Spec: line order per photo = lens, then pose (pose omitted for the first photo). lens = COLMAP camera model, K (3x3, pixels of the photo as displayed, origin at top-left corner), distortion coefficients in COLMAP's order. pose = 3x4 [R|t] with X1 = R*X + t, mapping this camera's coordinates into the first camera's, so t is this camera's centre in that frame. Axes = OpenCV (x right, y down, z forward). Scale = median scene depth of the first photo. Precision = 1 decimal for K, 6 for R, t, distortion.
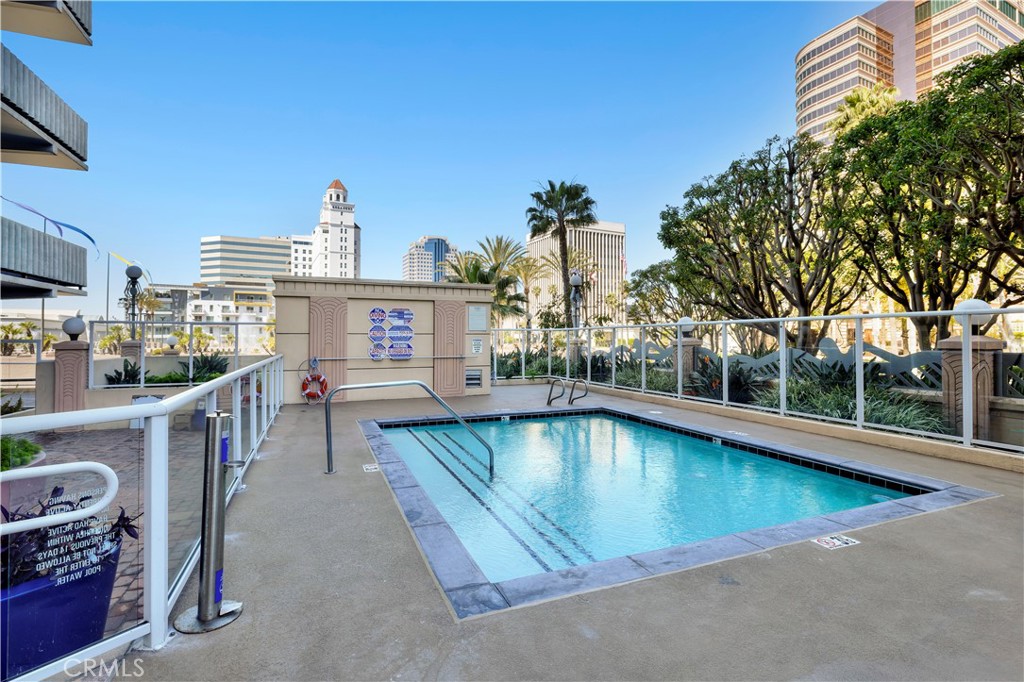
lens RADIAL K [[472.9, 0, 511.7], [0, 472.9, 337.8], [0, 0, 1]] dist [-0.013016, -0.000255]
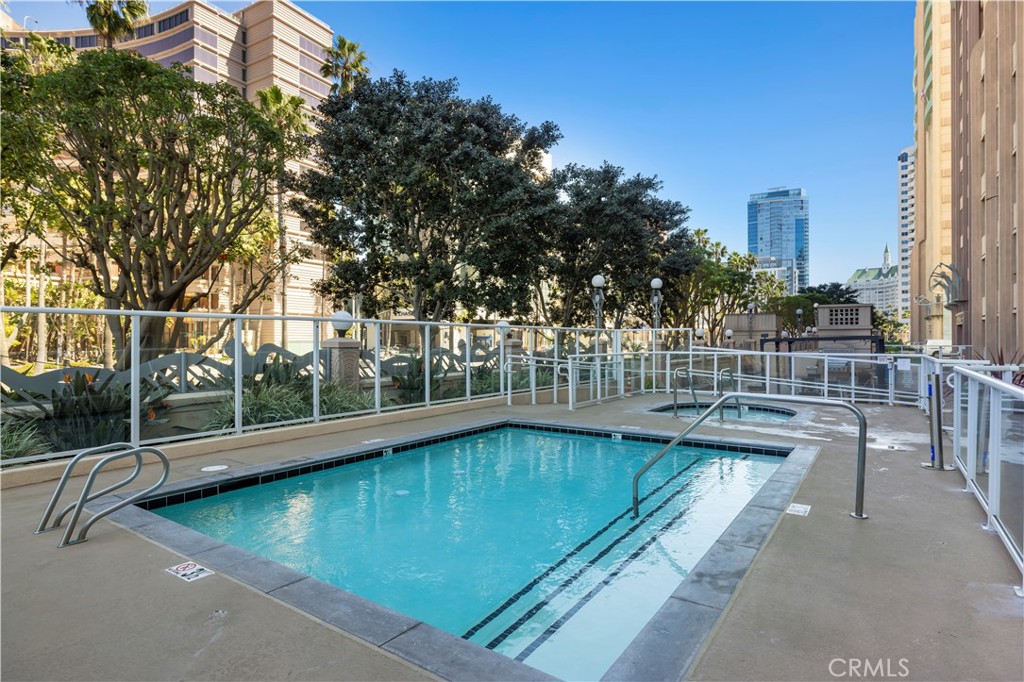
lens RADIAL K [[552.1, 0, 511.9], [0, 552.1, 342.5], [0, 0, 1]] dist [0.001466, 0.000036]
pose [[-0.561583, -0.004675, 0.827407, -0.590851], [-0.002940, 0.999989, 0.003655, 0.002587], [-0.827415, -0.000380, -0.561590, 1.422797]]
